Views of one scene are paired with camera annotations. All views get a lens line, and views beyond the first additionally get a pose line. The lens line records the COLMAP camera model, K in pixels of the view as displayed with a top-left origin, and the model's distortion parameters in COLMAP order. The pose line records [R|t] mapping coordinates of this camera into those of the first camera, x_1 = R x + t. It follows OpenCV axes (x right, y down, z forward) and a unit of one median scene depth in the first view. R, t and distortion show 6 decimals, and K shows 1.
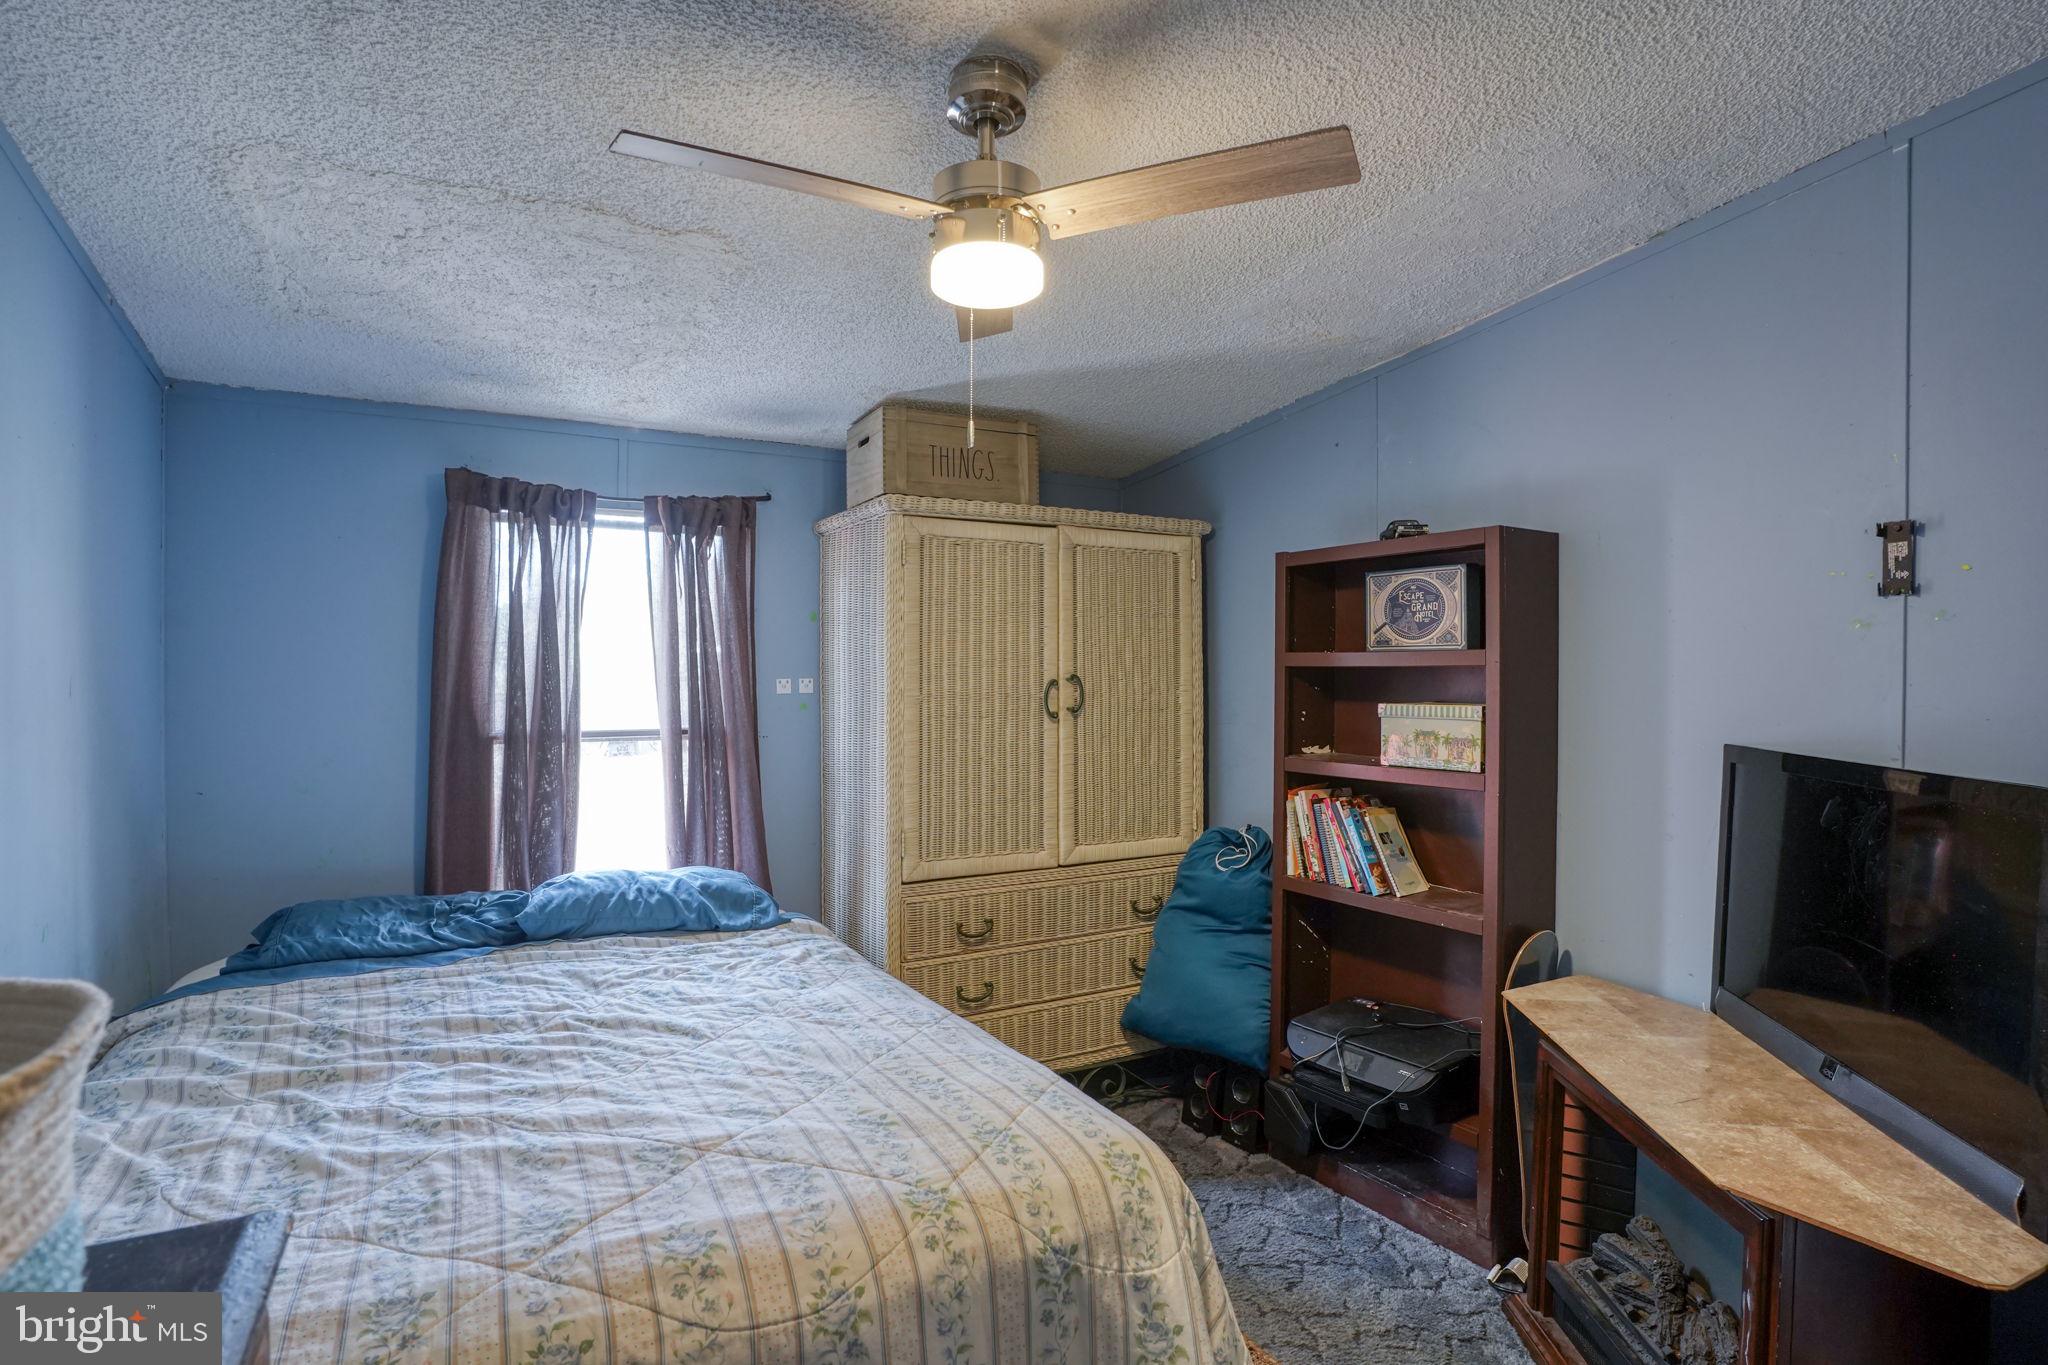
lens RADIAL K [[1047.8, 0, 1021.2], [0, 1047.8, 684.2], [0, 0, 1]] dist [-0.050954, 0.002101]
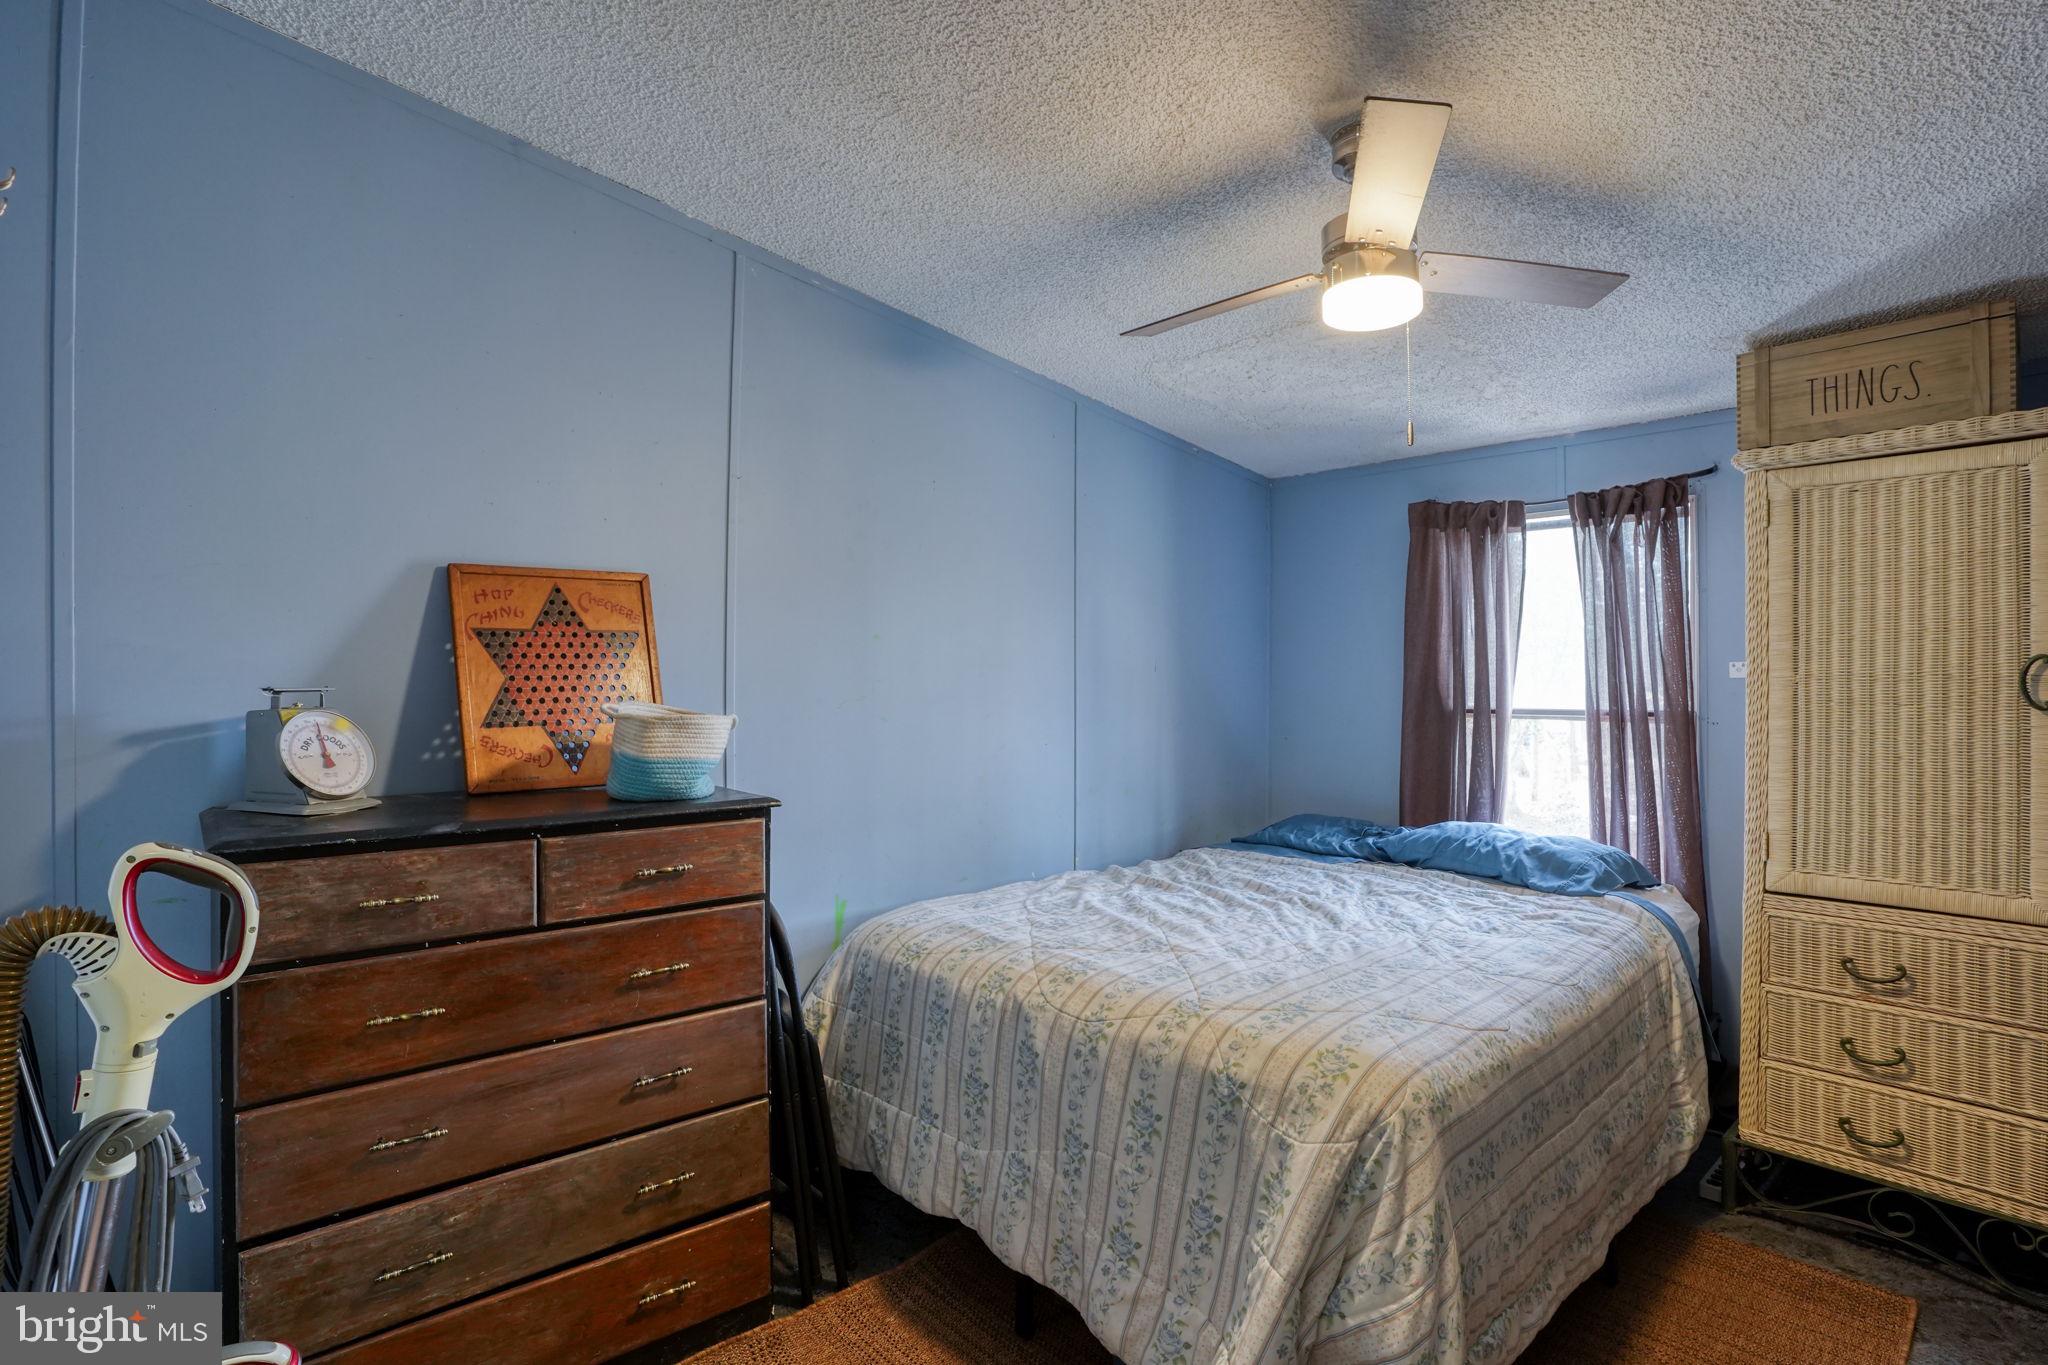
lens RADIAL K [[1047.8, 0, 1020.4], [0, 1047.8, 681.6], [0, 0, 1]] dist [-0.050954, 0.002101]
pose [[0.220794, -0.001493, -0.975319, 0.576364], [-0.011077, 0.999930, -0.004038, 0.025637], [0.975258, 0.011695, 0.220762, 0.204728]]
